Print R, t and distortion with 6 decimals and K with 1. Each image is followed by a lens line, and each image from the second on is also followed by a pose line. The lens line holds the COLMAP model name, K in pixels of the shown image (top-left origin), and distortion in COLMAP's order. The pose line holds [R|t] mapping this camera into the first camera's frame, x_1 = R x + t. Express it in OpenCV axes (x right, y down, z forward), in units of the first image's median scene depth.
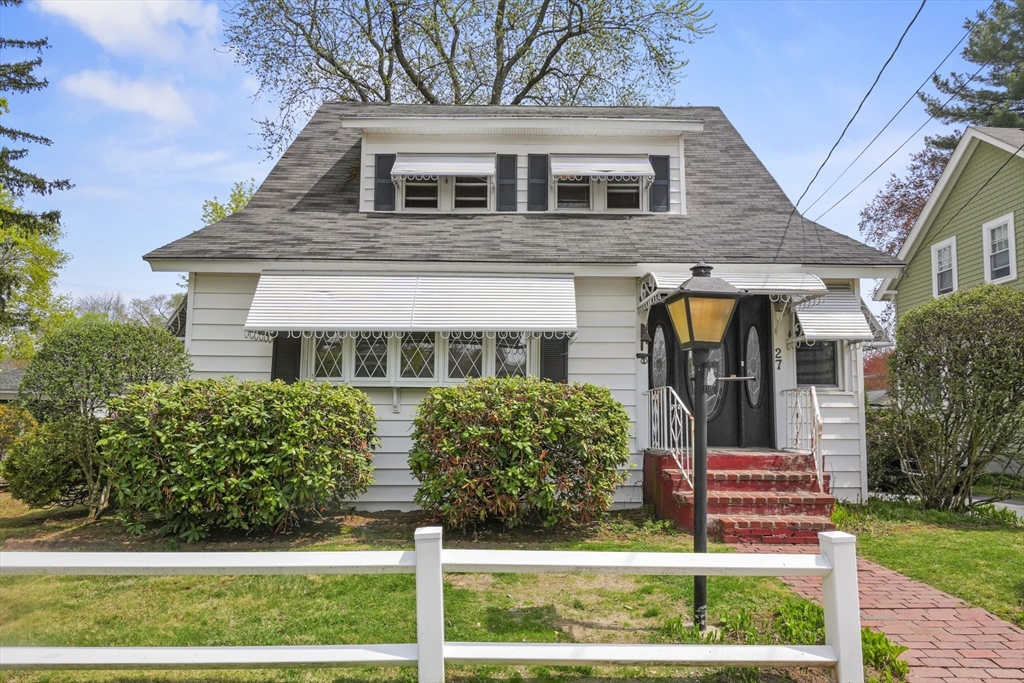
lens RADIAL K [[617.1, 0, 513.0], [0, 617.1, 348.3], [0, 0, 1]] dist [-0.014386, 0.001267]
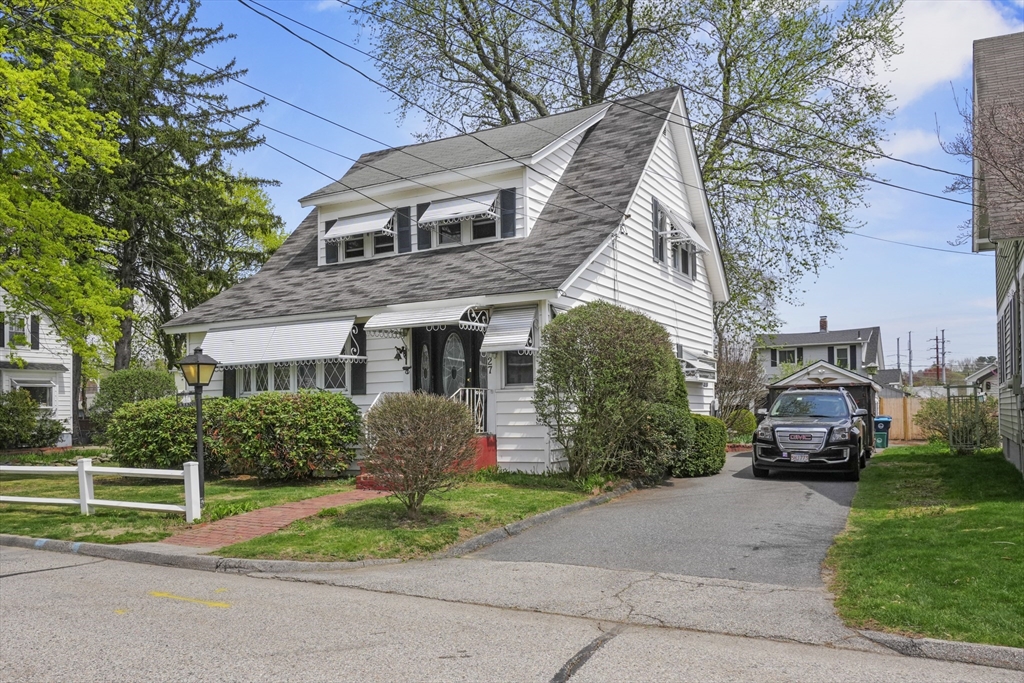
lens RADIAL K [[808.8, 0, 511.4], [0, 808.8, 339.7], [0, 0, 1]] dist [-0.009659, 0.001845]
pose [[0.868765, -0.068624, -0.490447, 0.986374], [0.078762, 0.996893, 0.000029, -0.025386], [0.488922, -0.038654, 0.871471, -0.354369]]
